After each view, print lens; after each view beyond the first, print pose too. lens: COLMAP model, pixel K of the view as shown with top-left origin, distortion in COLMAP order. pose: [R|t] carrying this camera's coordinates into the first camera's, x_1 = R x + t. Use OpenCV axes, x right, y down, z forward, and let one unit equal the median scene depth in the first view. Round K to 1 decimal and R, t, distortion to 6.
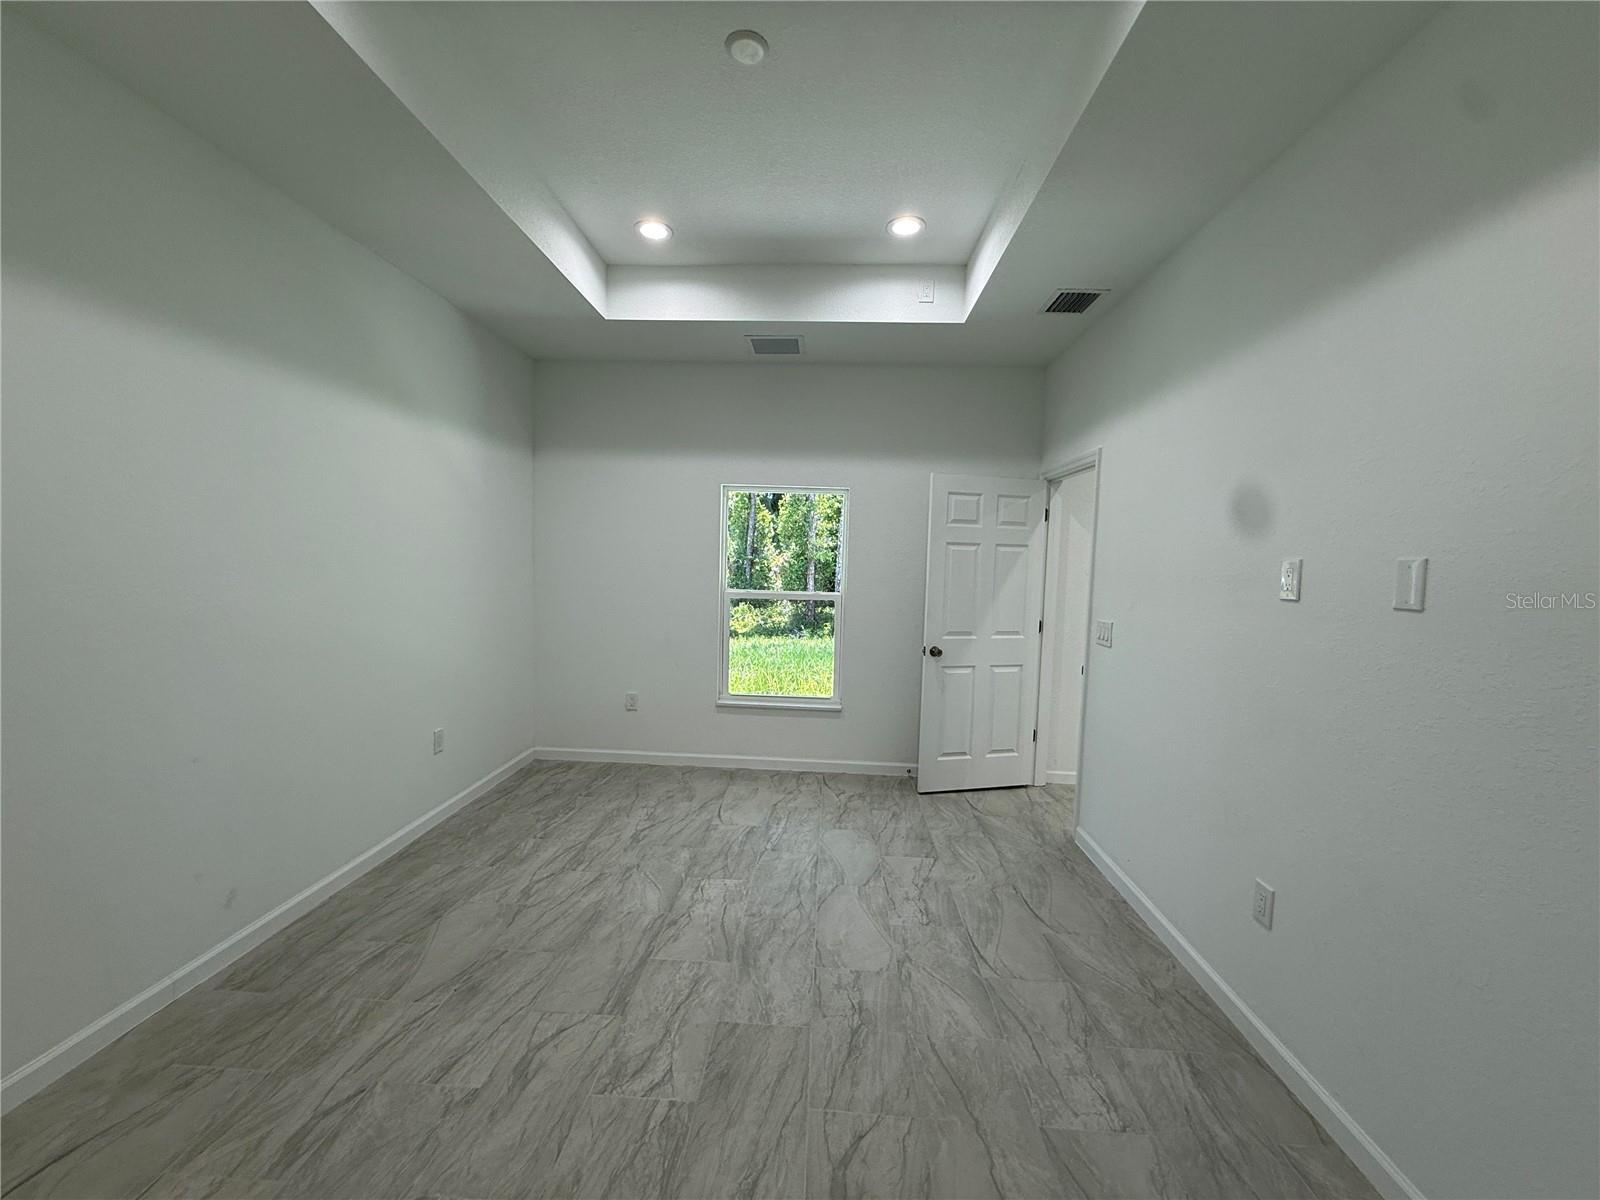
lens RADIAL K [[639.3, 0, 805.1], [0, 639.3, 601.9], [0, 0, 1]] dist [0.000614, 0.000314]
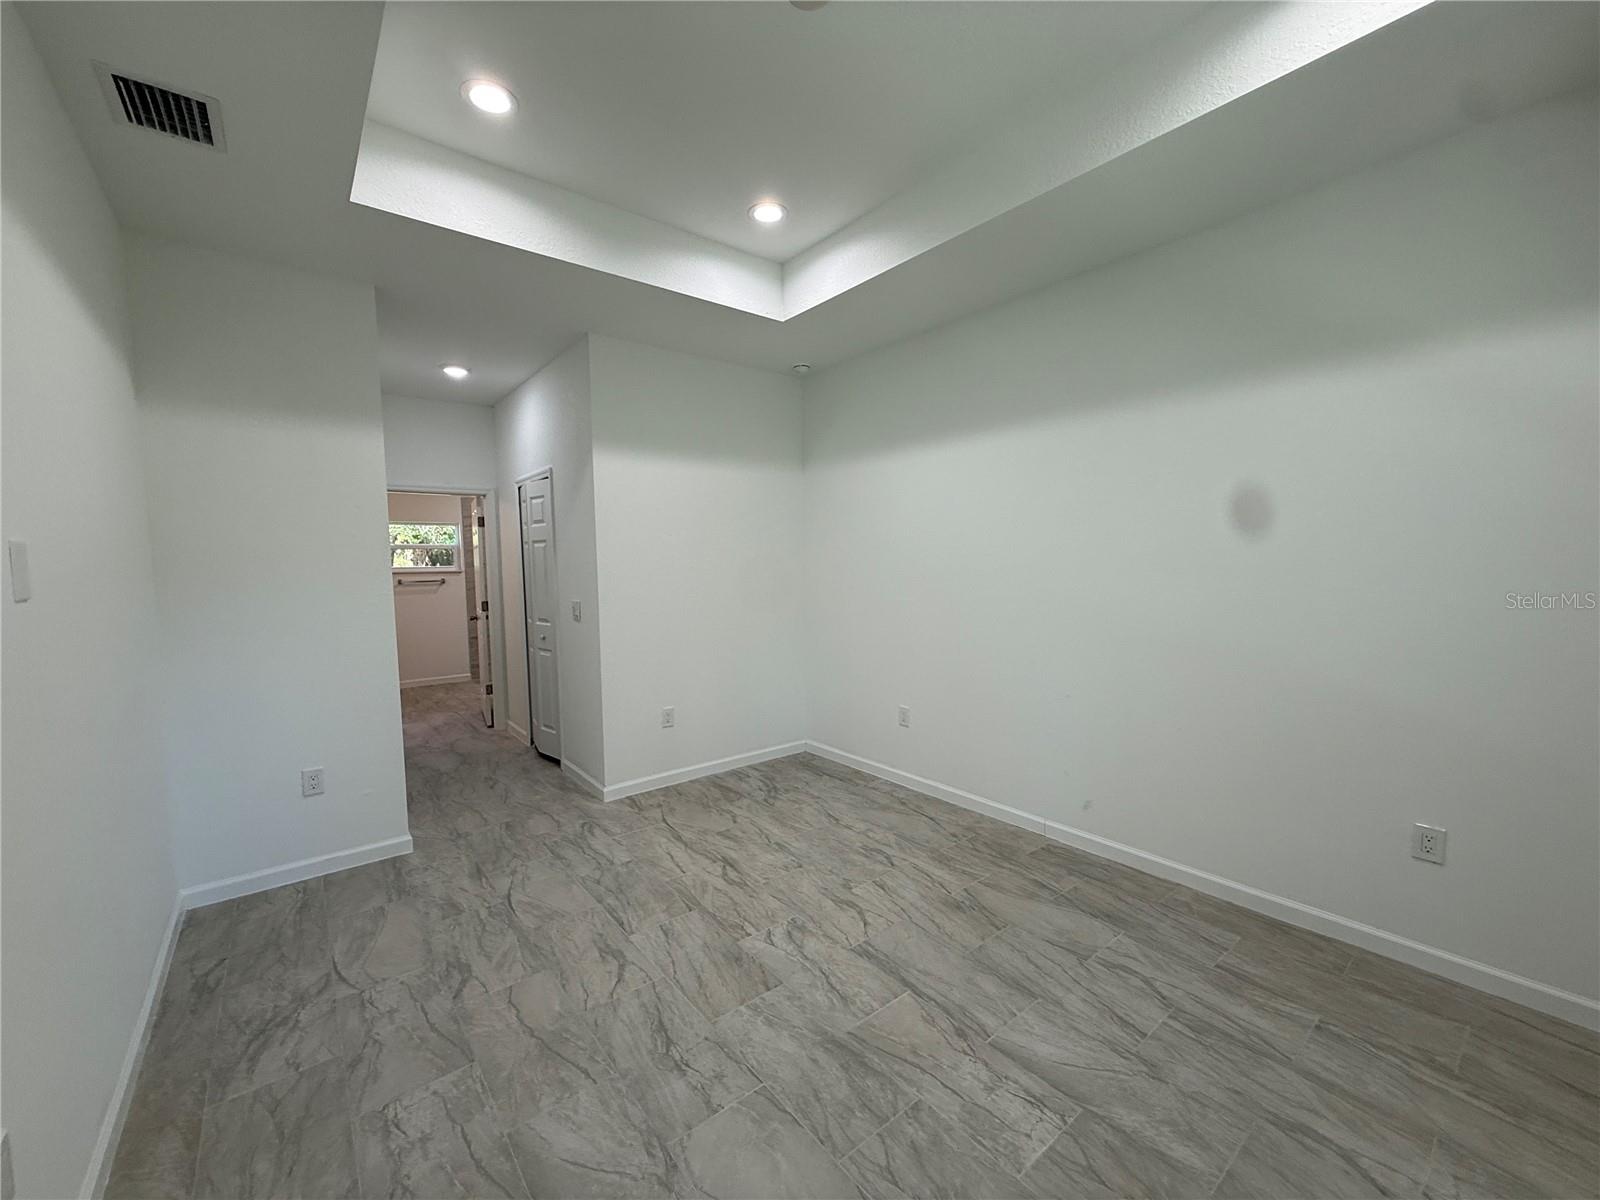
lens RADIAL K [[639.3, 0, 794.9], [0, 639.3, 604.2], [0, 0, 1]] dist [0.000614, 0.000314]
pose [[-0.755486, 0.028659, -0.654537, 0.512089], [-0.049556, 0.993681, 0.100706, -0.087714], [0.653288, 0.108518, -0.749292, 1.661321]]
